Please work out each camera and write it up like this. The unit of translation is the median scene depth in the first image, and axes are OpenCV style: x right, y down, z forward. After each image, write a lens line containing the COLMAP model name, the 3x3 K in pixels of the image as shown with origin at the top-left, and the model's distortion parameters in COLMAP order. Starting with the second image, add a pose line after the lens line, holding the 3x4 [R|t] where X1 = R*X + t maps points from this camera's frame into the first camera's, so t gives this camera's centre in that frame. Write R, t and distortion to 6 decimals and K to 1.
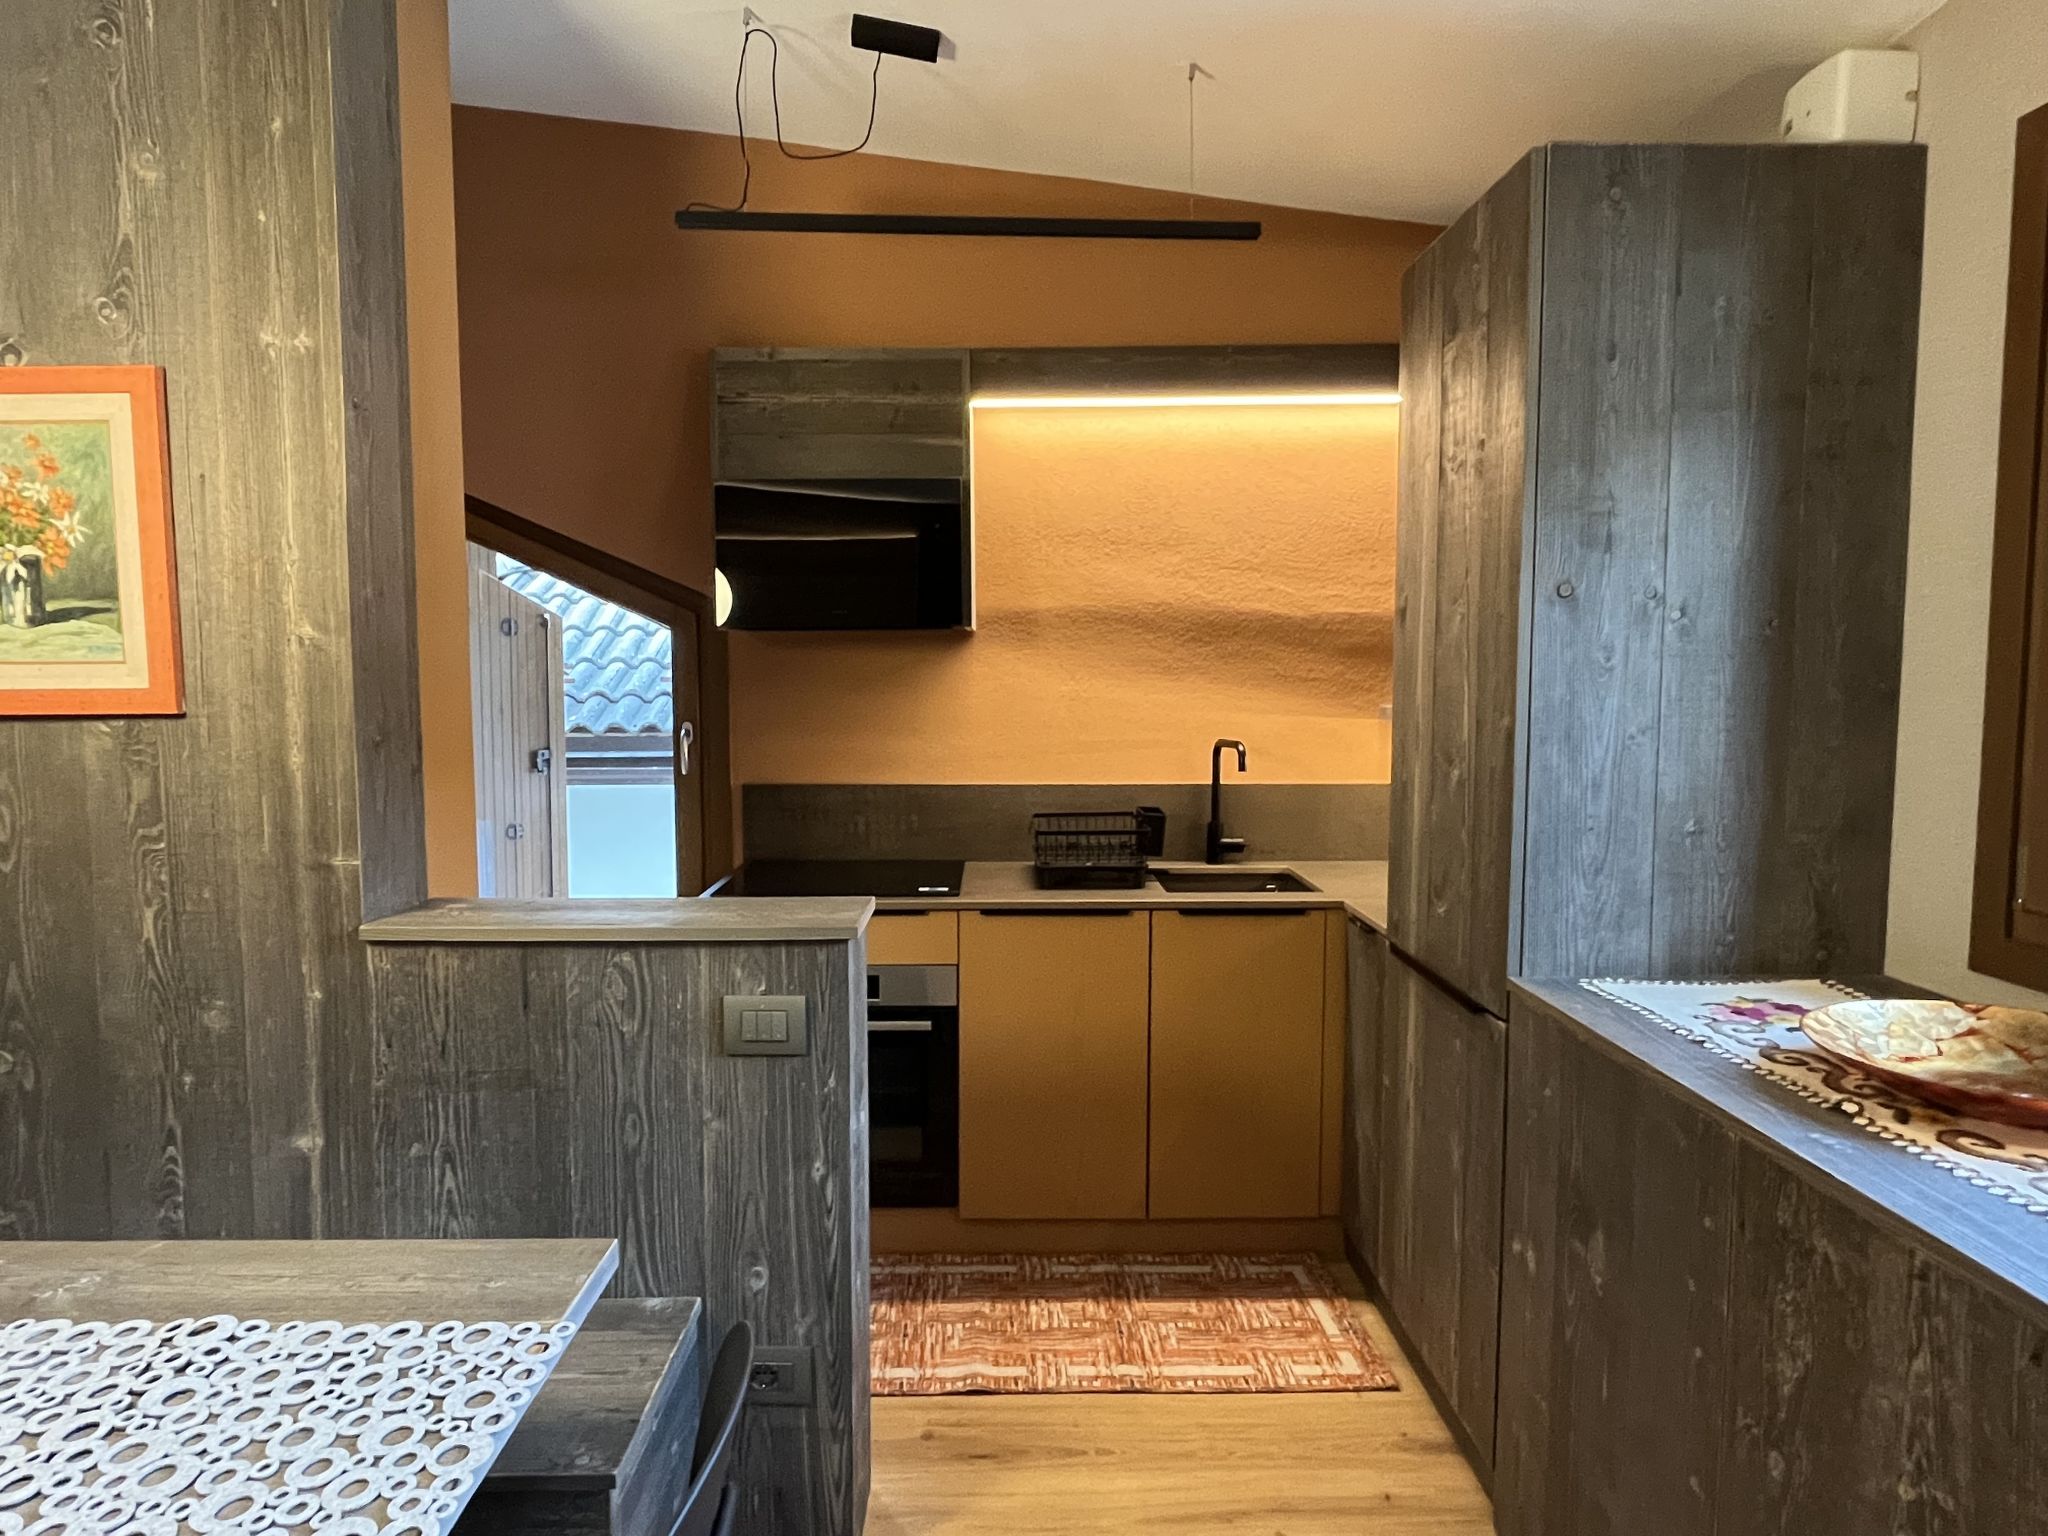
lens RADIAL K [[1214.1, 0, 1013.1], [0, 1214.1, 762.2], [0, 0, 1]] dist [-0.001468, -0.002652]
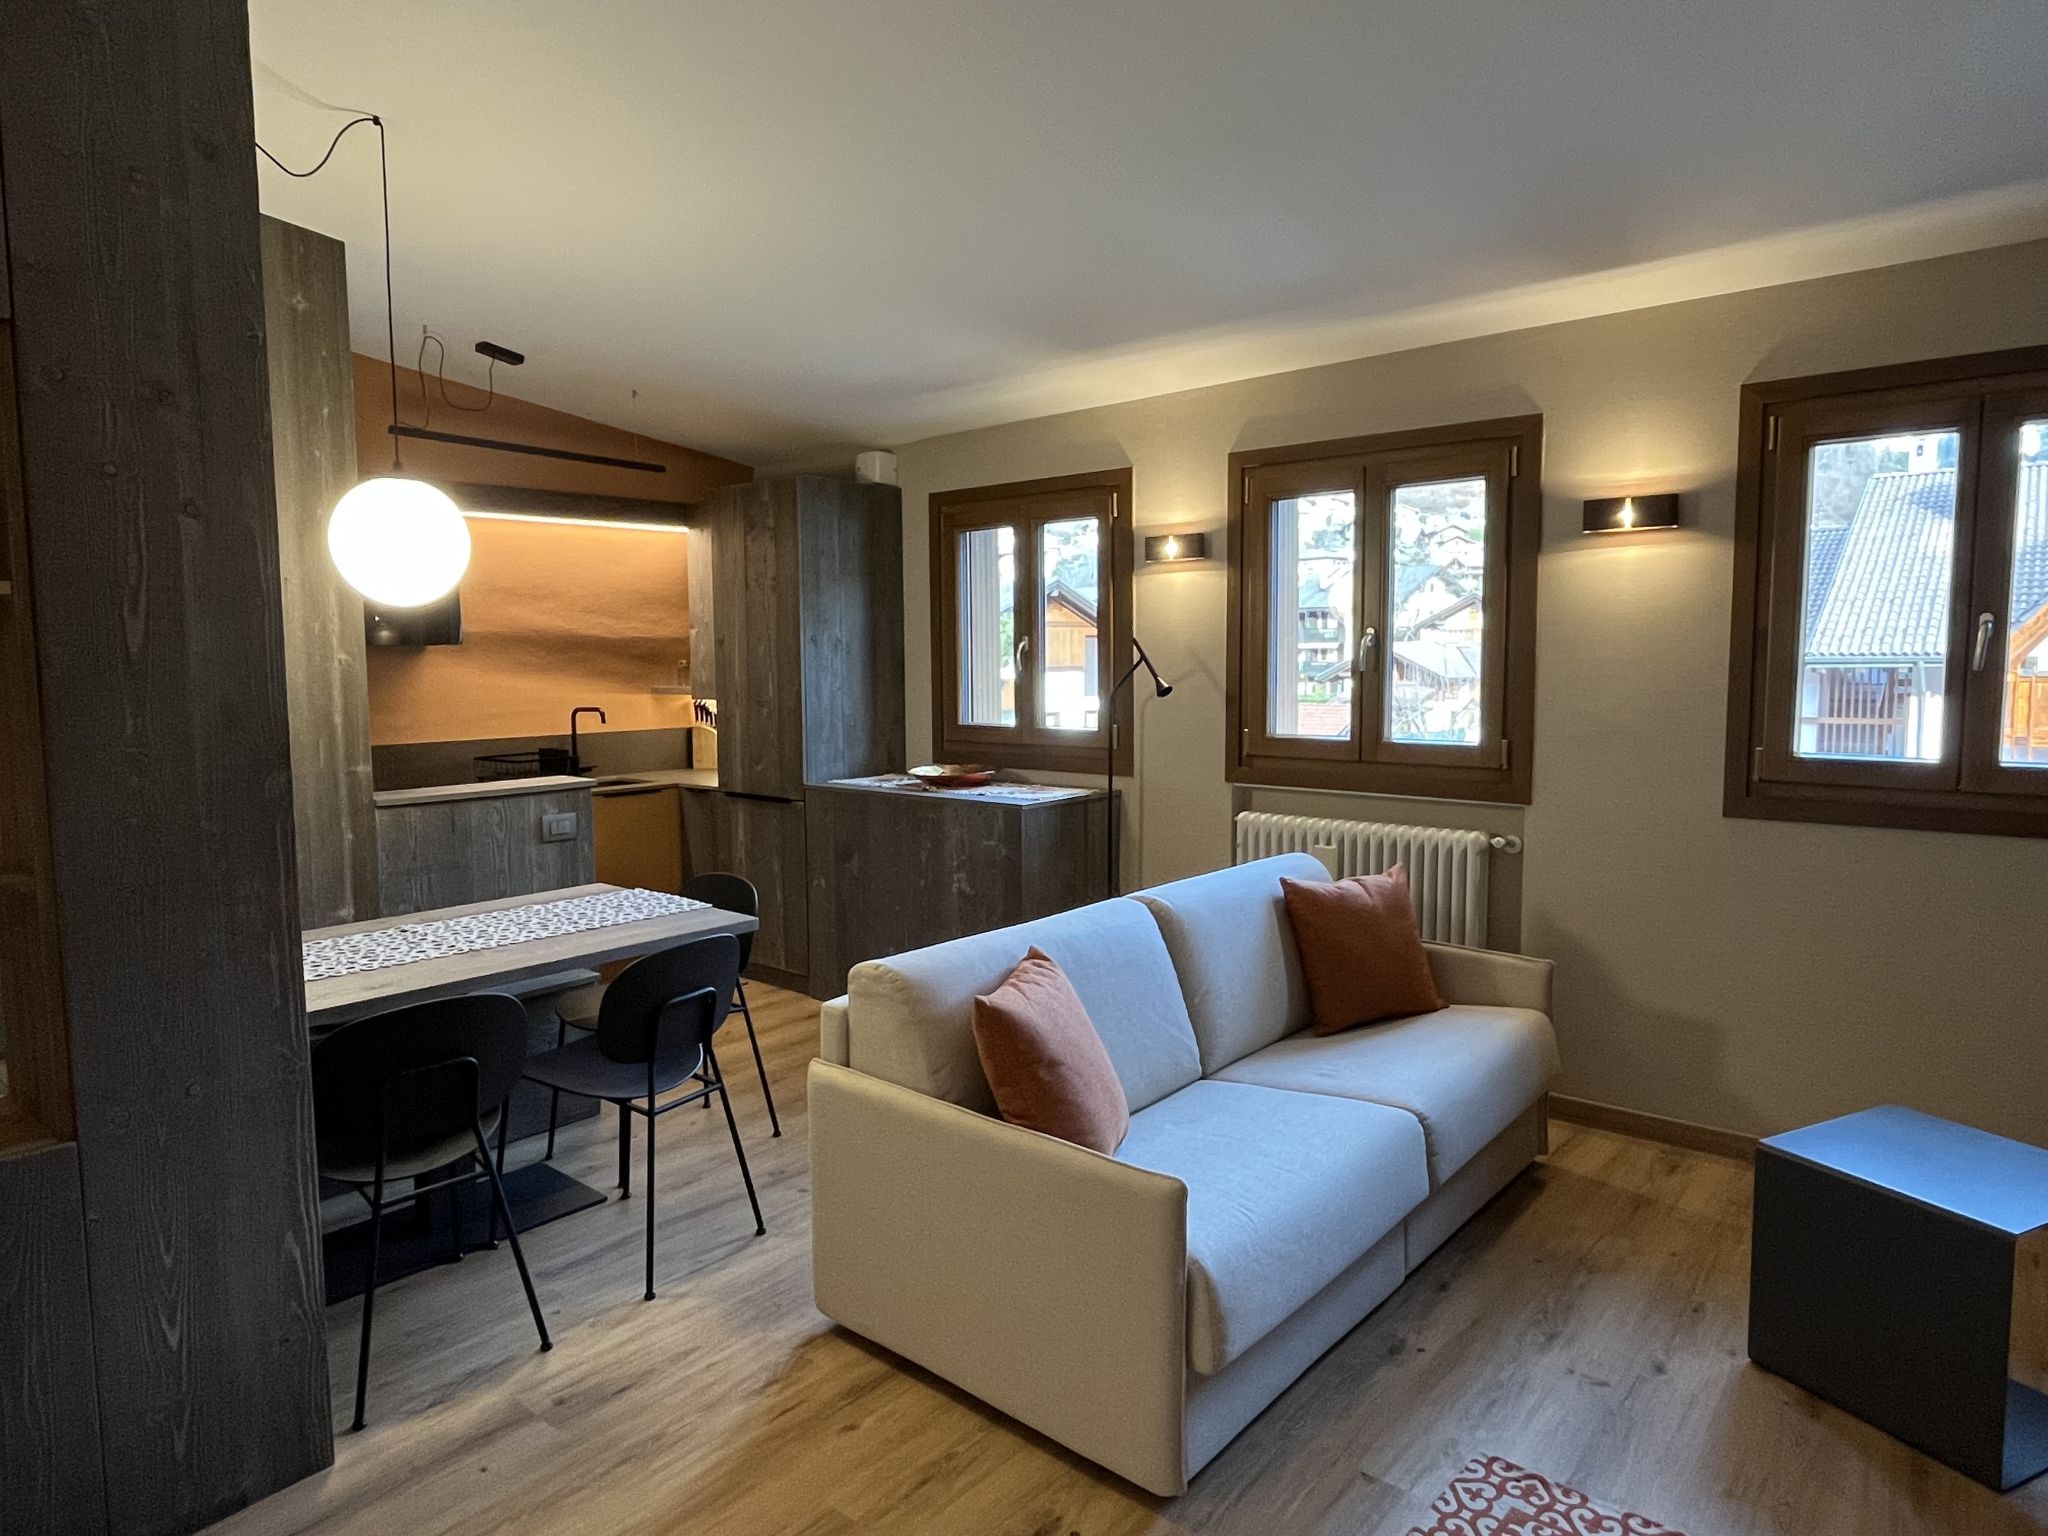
lens RADIAL K [[1214.1, 0, 1018.9], [0, 1214.1, 759.4], [0, 0, 1]] dist [-0.001468, -0.002652]
pose [[0.652346, -0.068732, 0.754798, -1.209753], [0.064814, 0.997291, 0.034797, 0.058495], [-0.755145, 0.026222, 0.655033, -1.029988]]
